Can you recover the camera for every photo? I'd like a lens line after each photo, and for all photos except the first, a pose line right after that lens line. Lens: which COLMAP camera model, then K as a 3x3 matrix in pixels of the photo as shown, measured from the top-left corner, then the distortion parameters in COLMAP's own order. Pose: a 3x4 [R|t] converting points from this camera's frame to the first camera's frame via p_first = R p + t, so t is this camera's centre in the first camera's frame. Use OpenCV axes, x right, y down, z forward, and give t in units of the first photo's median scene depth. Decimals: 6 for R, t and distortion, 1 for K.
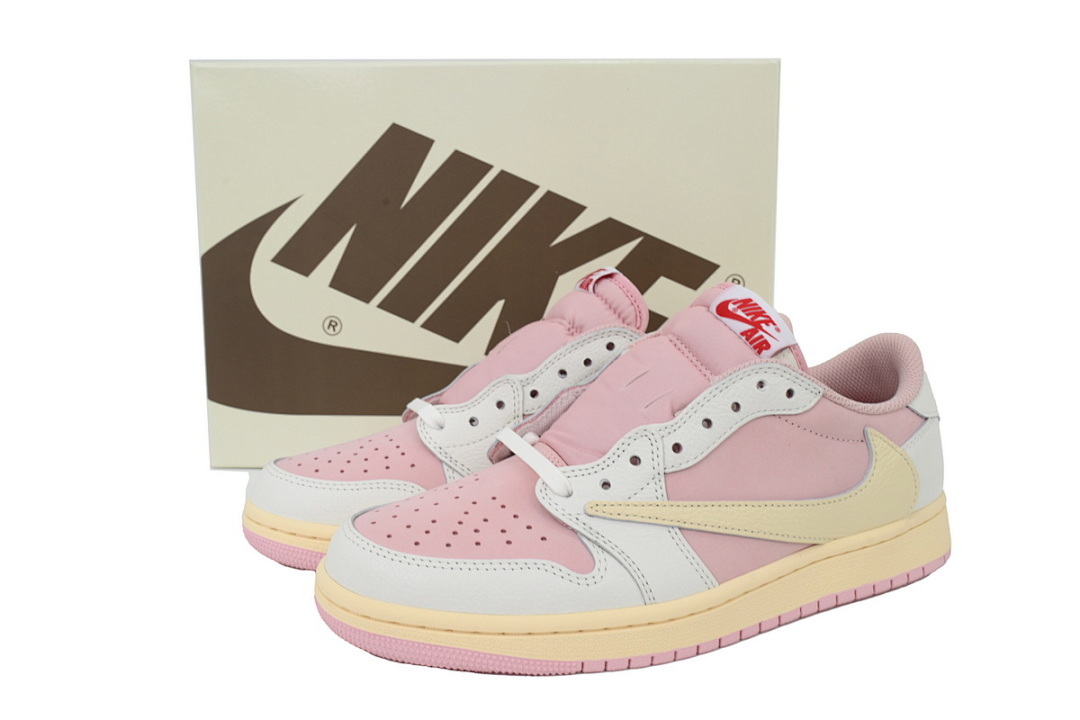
lens RADIAL K [[1050.1, 0, 542.2], [0, 1050.1, 359.6], [0, 0, 1]] dist [0.055755, 0.000000]
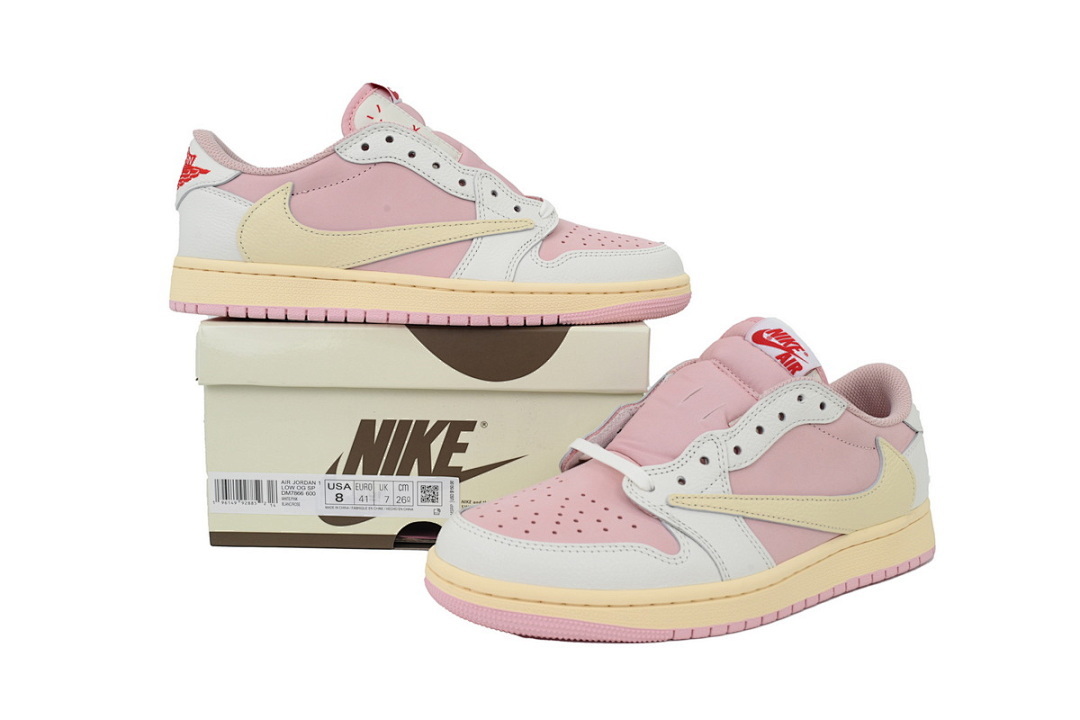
lens RADIAL K [[1050.1, 0, 537.7], [0, 1050.1, 359.8], [0, 0, 1]] dist [0.055755, 0.000000]
pose [[0.989930, 0.009363, 0.141248, -0.257751], [0.001185, 0.997227, -0.074405, 0.069264], [-0.141553, 0.073823, 0.987174, -0.141557]]
